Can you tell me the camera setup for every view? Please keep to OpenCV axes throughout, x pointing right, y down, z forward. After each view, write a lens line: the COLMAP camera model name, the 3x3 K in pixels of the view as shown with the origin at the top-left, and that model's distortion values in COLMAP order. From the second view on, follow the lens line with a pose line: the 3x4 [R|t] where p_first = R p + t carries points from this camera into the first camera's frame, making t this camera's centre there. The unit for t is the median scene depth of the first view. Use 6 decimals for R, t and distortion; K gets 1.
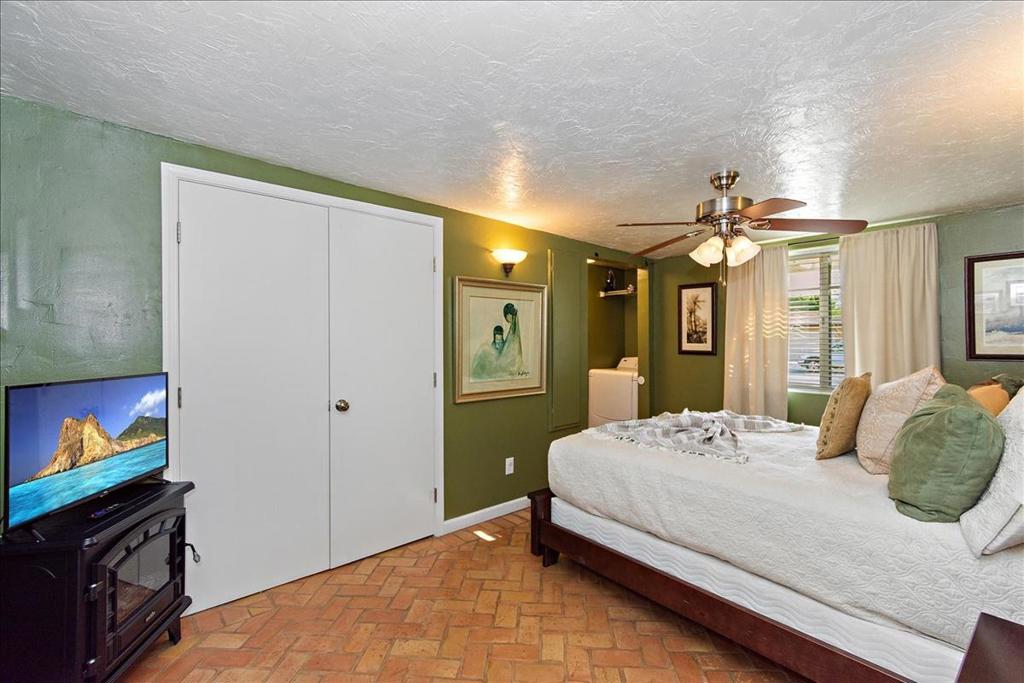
lens RADIAL K [[450.0, 0, 515.8], [0, 450.0, 338.5], [0, 0, 1]] dist [-0.009184, -0.000449]
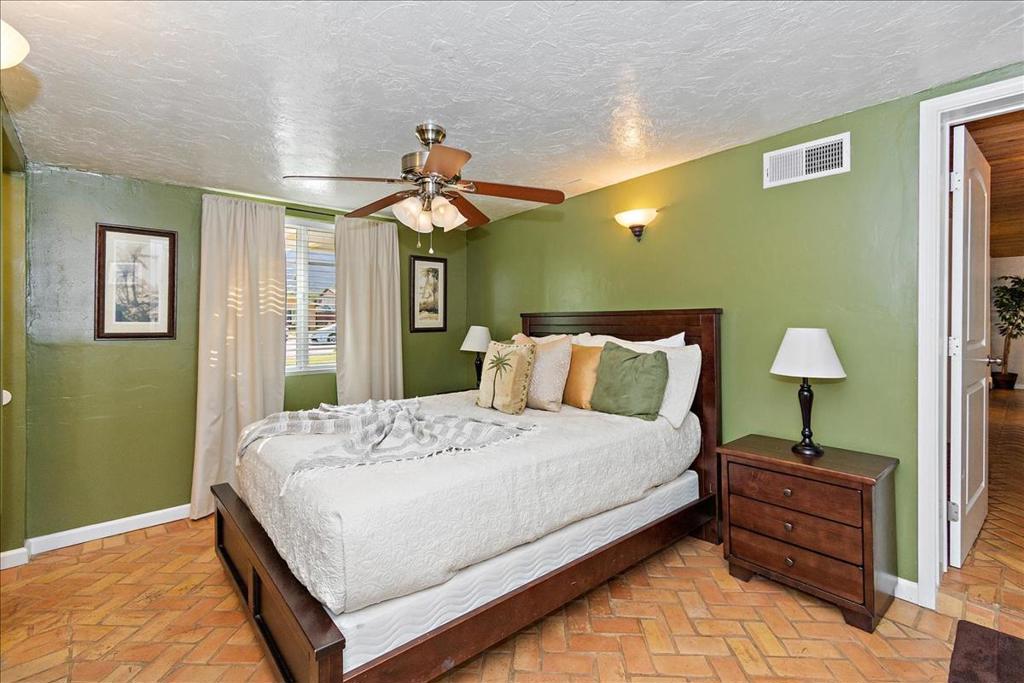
lens RADIAL K [[474.5, 0, 510.8], [0, 474.5, 323.9], [0, 0, 1]] dist [-0.001713, -0.000178]
pose [[0.004830, -0.008903, 0.999949, -0.266177], [-0.003553, 0.999954, 0.008920, 0.006002], [-0.999982, -0.003596, 0.004798, 0.474959]]
